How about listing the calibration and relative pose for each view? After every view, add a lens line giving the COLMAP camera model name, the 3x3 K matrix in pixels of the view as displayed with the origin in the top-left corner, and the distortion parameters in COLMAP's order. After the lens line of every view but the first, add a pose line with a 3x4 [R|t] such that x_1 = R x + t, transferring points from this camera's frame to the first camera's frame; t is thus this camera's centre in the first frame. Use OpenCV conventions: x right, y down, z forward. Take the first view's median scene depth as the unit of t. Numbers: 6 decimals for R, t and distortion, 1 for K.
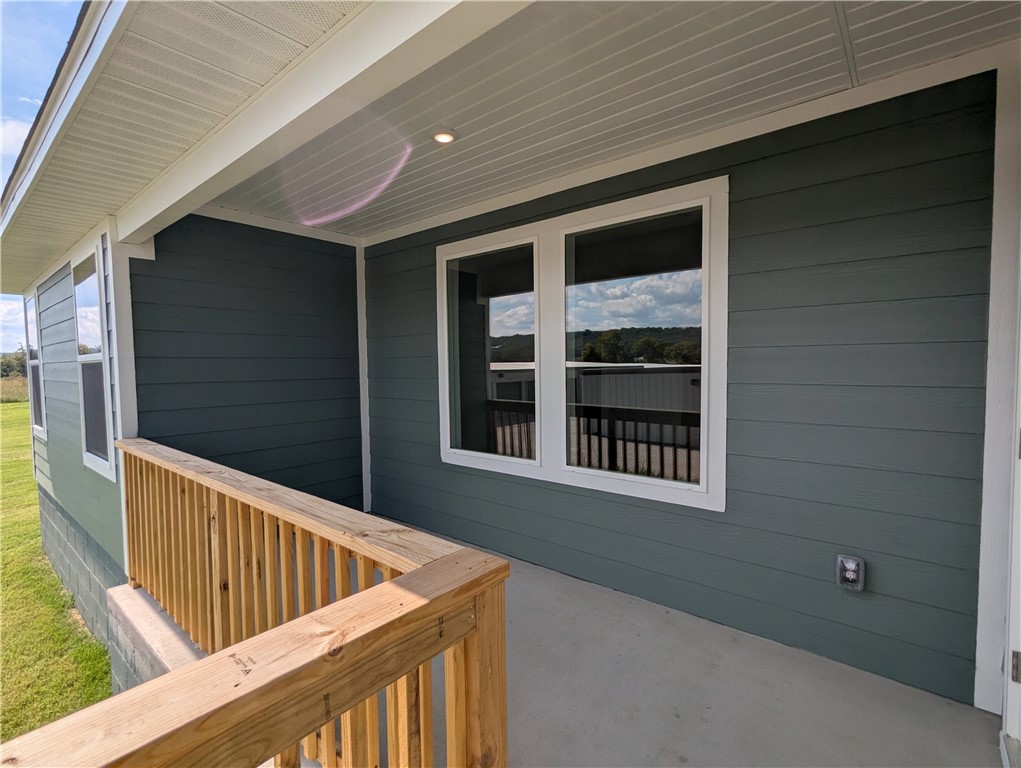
lens RADIAL K [[485.4, 0, 510.3], [0, 485.4, 389.5], [0, 0, 1]] dist [-0.001049, 0.001783]
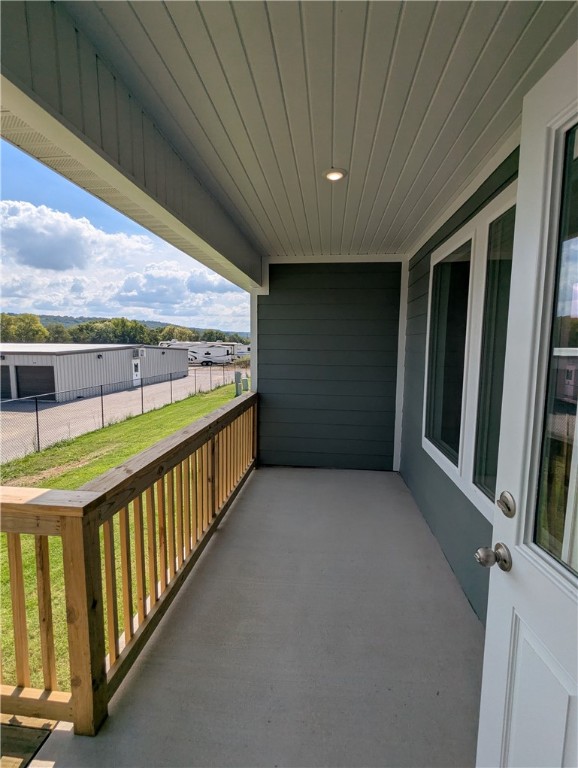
lens RADIAL K [[365.1, 0, 286.5], [0, 365.1, 383.6], [0, 0, 1]] dist [-0.001049, 0.001783]
pose [[0.545084, 0.107478, -0.831464, 0.595922], [-0.058465, 0.994207, 0.090187, -0.088196], [0.836340, -0.000548, 0.548210, 0.412054]]
